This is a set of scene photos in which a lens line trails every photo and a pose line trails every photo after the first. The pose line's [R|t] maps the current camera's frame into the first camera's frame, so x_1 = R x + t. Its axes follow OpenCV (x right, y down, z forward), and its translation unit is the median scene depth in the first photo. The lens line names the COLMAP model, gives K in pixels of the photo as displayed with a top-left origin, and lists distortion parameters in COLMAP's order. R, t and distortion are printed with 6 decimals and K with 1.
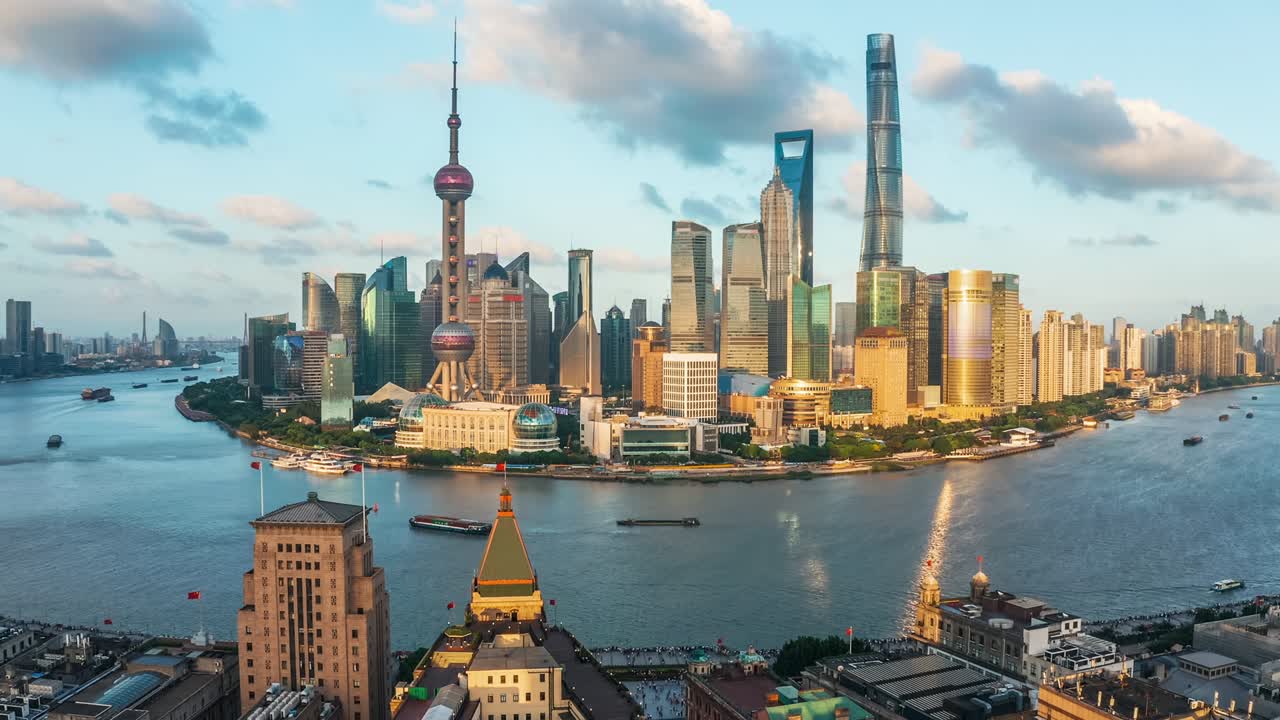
lens RADIAL K [[1065.2, 0, 640.0], [0, 1065.2, 360.0], [0, 0, 1]] dist [-0.094885, -0.088625]
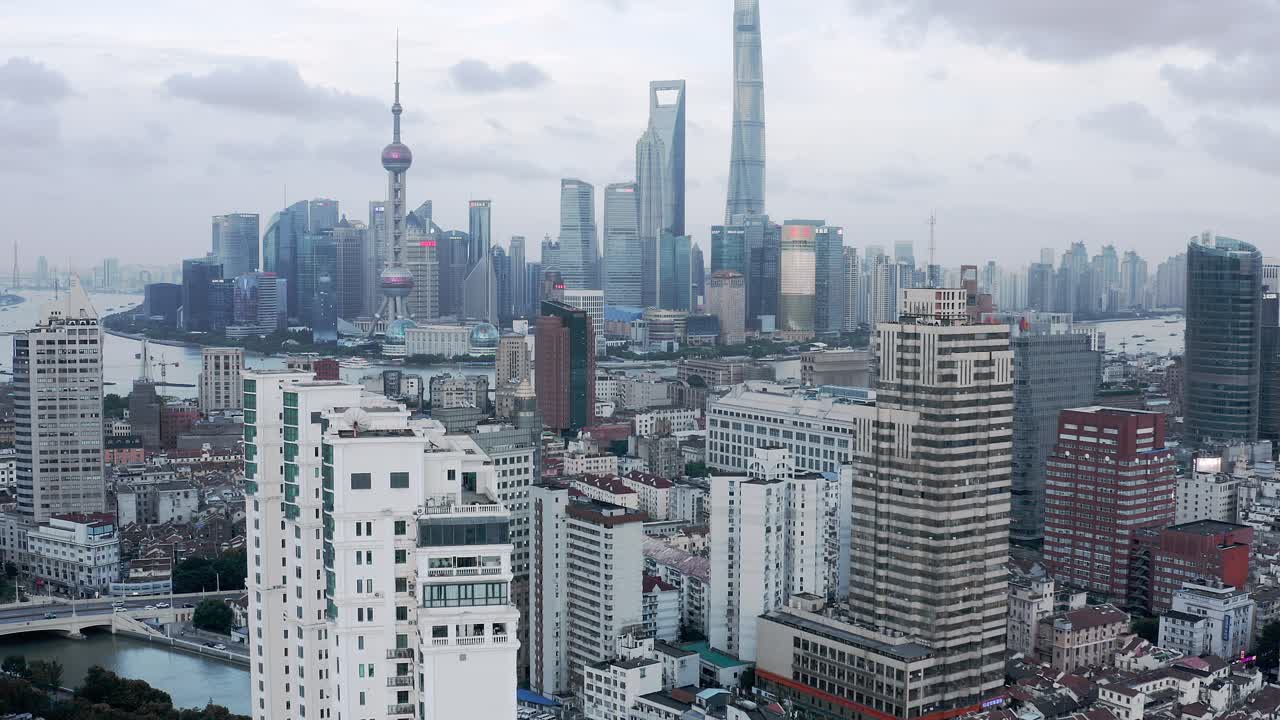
lens RADIAL K [[1065.2, 0, 640.0], [0, 1065.2, 360.0], [0, 0, 1]] dist [-0.094885, -0.088625]
pose [[0.993319, -0.008799, 0.115062, -0.028516], [0.001885, 0.998193, 0.060067, 0.000826], [-0.115382, -0.059449, 0.991541, -0.269524]]
